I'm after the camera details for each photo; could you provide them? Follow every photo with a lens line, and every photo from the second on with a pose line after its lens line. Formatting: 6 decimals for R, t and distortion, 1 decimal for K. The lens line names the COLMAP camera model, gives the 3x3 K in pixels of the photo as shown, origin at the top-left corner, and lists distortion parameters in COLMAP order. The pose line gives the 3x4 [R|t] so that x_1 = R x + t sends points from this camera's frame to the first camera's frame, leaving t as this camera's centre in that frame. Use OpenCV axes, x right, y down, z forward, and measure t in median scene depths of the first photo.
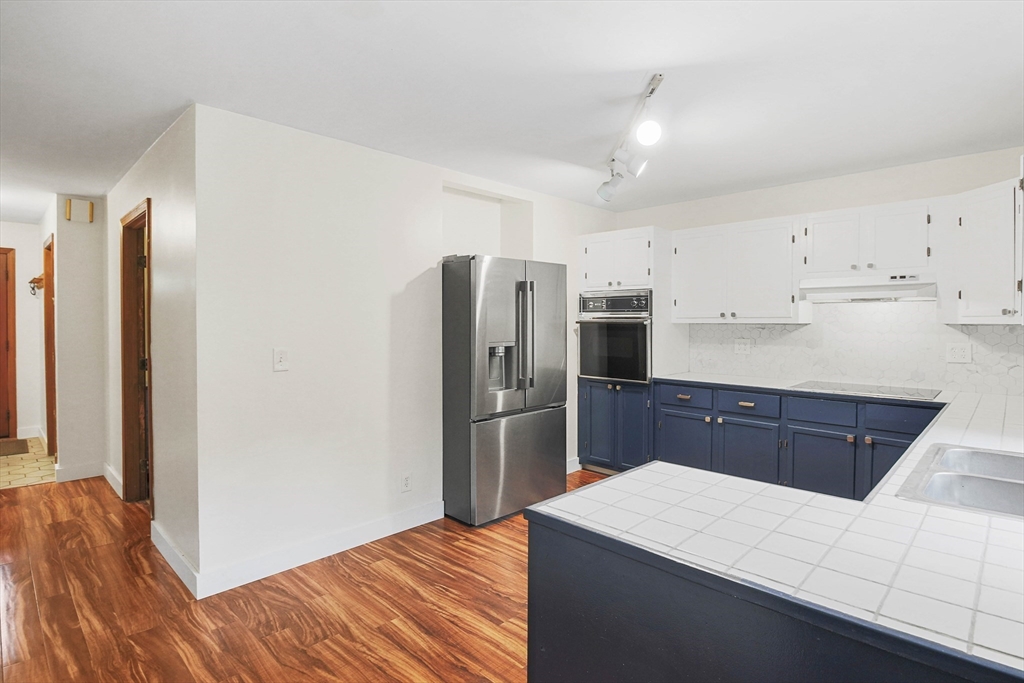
lens RADIAL K [[531.0, 0, 510.2], [0, 531.0, 326.6], [0, 0, 1]] dist [-0.014446, -0.000950]
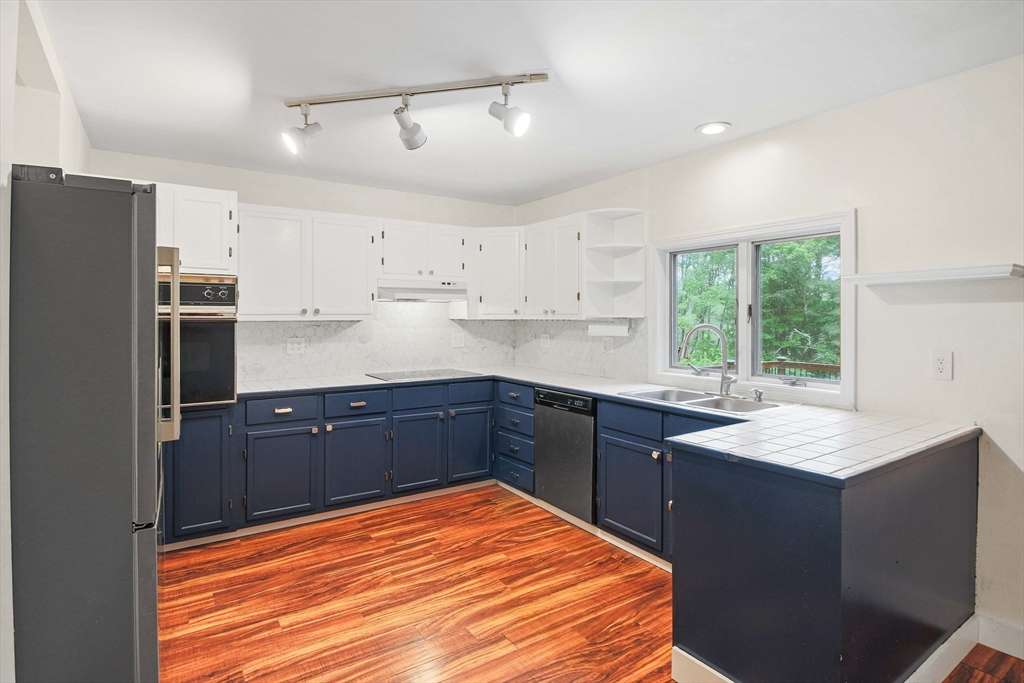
lens RADIAL K [[531.0, 0, 510.2], [0, 531.0, 326.6], [0, 0, 1]] dist [-0.014446, -0.000950]
pose [[0.180728, -0.018433, 0.983360, -0.425548], [0.014410, 0.999767, 0.016092, -0.006024], [-0.983428, 0.011262, 0.180952, 0.516372]]
